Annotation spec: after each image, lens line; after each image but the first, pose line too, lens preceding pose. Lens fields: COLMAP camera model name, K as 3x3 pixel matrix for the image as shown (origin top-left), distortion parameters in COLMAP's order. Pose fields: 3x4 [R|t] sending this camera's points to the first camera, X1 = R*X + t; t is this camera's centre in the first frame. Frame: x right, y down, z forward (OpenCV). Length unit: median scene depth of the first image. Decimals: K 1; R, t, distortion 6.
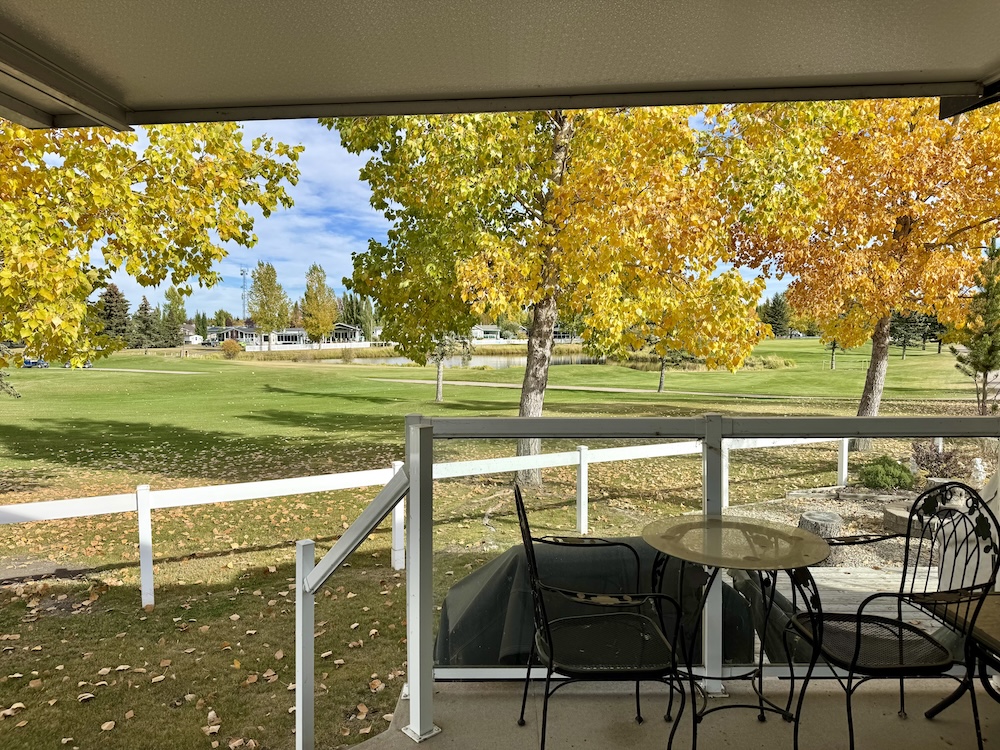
lens RADIAL K [[698.1, 0, 503.0], [0, 698.1, 369.9], [0, 0, 1]] dist [0.105904, -0.180225]
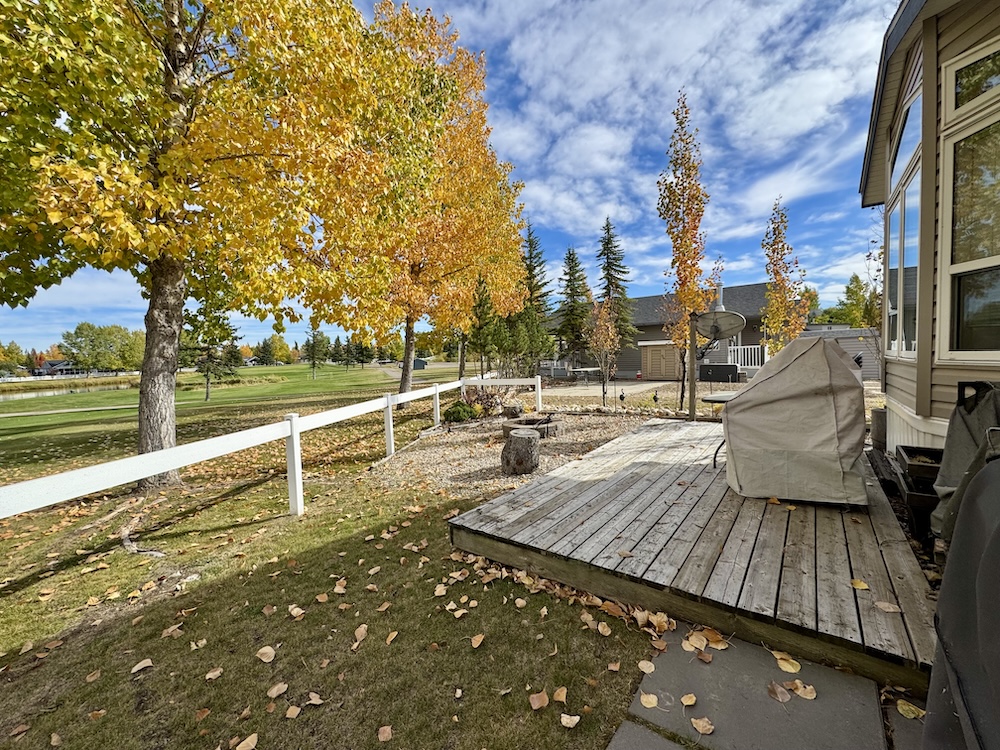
lens RADIAL K [[399.1, 0, 500.0], [0, 399.1, 373.9], [0, 0, 1]] dist [-0.001299, 0.000681]
pose [[0.614249, -0.061966, 0.786676, -0.030372], [0.082131, 0.996518, 0.014365, 0.021047], [-0.784827, 0.055787, 0.617199, 0.141147]]
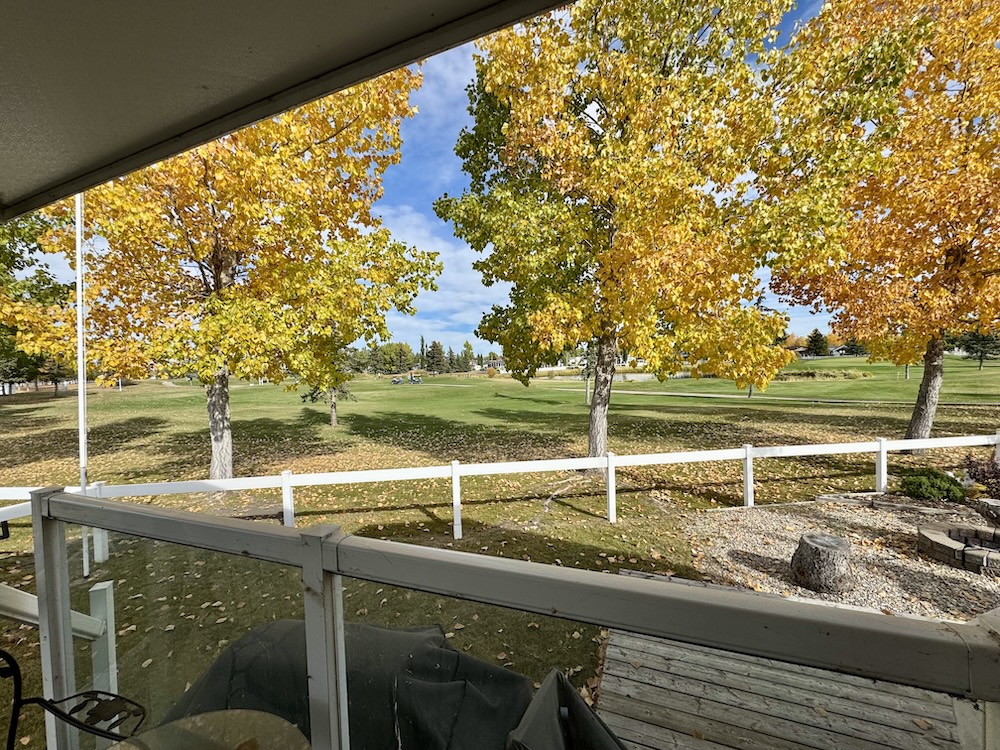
lens RADIAL K [[399.1, 0, 500.0], [0, 399.1, 373.9], [0, 0, 1]] dist [-0.001299, 0.000681]
pose [[0.933194, -0.018964, -0.358873, 0.054349], [0.011698, 0.999680, -0.022407, -0.005659], [0.359183, 0.016712, 0.933117, 0.071885]]
